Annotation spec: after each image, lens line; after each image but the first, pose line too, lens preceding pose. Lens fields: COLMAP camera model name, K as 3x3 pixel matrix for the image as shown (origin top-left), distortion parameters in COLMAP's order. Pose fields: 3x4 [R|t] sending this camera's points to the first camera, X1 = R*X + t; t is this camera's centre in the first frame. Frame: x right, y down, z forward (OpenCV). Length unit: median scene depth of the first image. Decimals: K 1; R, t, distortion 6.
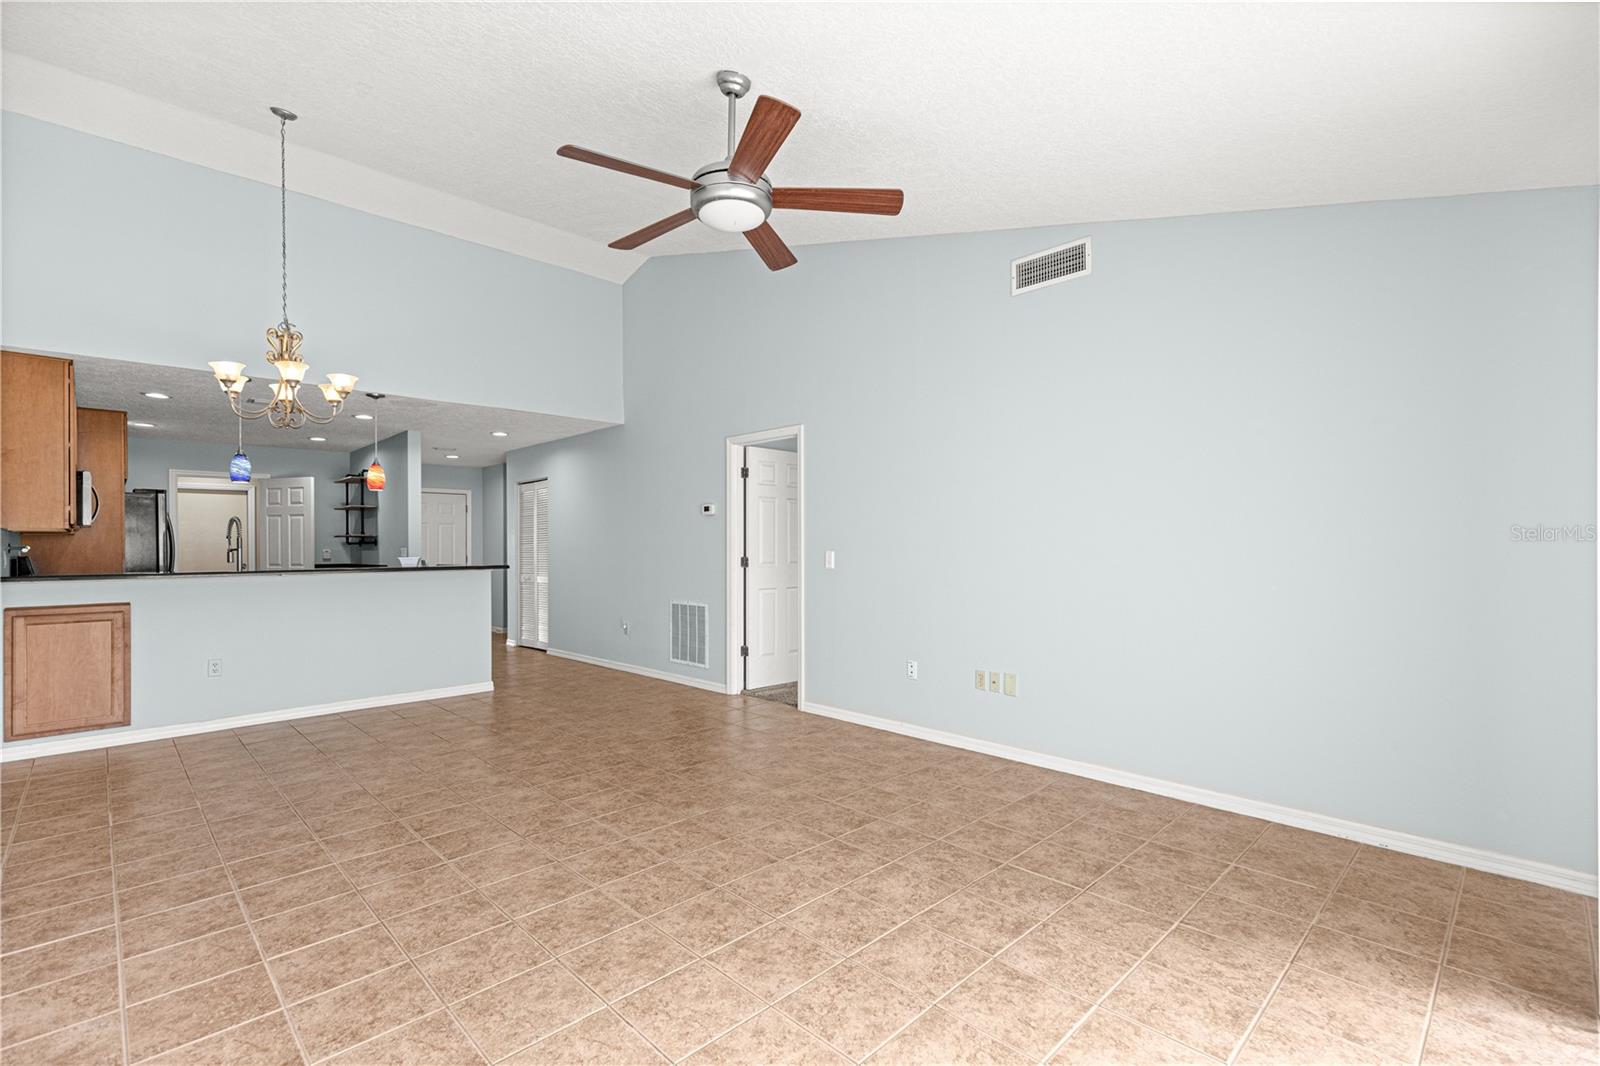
lens RADIAL K [[724.1, 0, 797.6], [0, 724.1, 541.5], [0, 0, 1]] dist [0.008247, -0.000930]
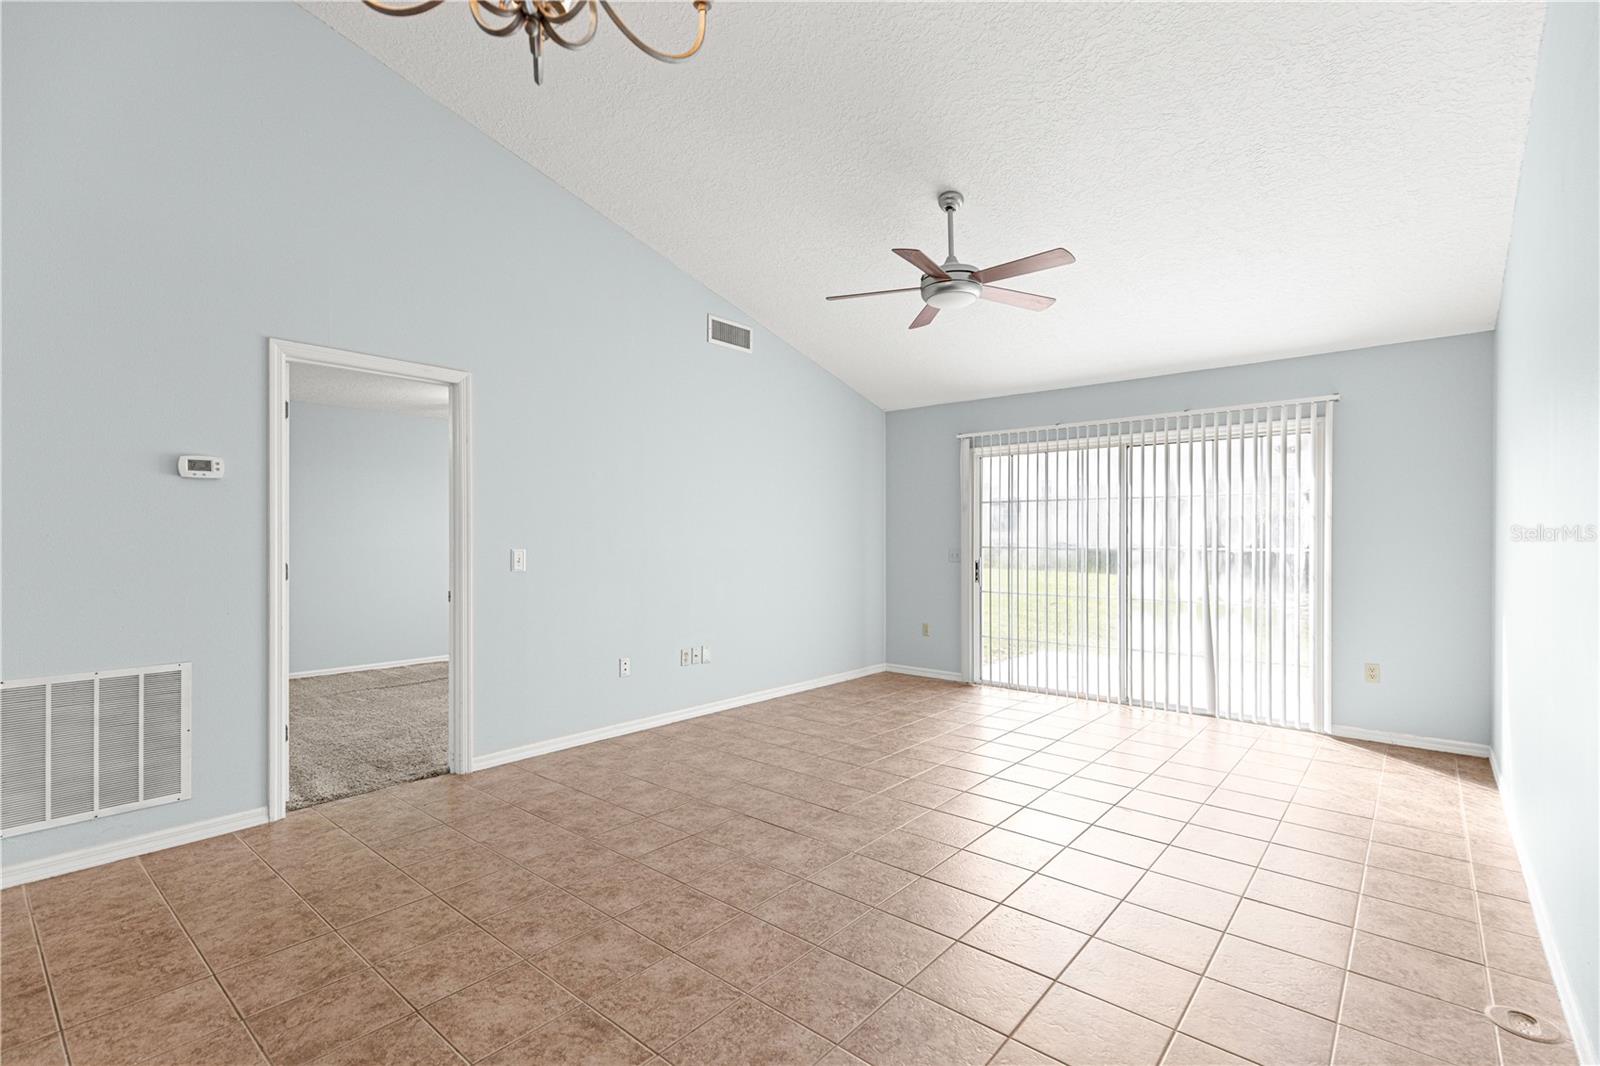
lens RADIAL K [[724.1, 0, 803.8], [0, 724.1, 539.0], [0, 0, 1]] dist [0.008247, -0.000930]
pose [[-0.095436, 0.006229, 0.995416, -0.910972], [-0.005044, 0.999965, -0.006741, 0.007412], [-0.995423, -0.005664, -0.095401, 0.907681]]
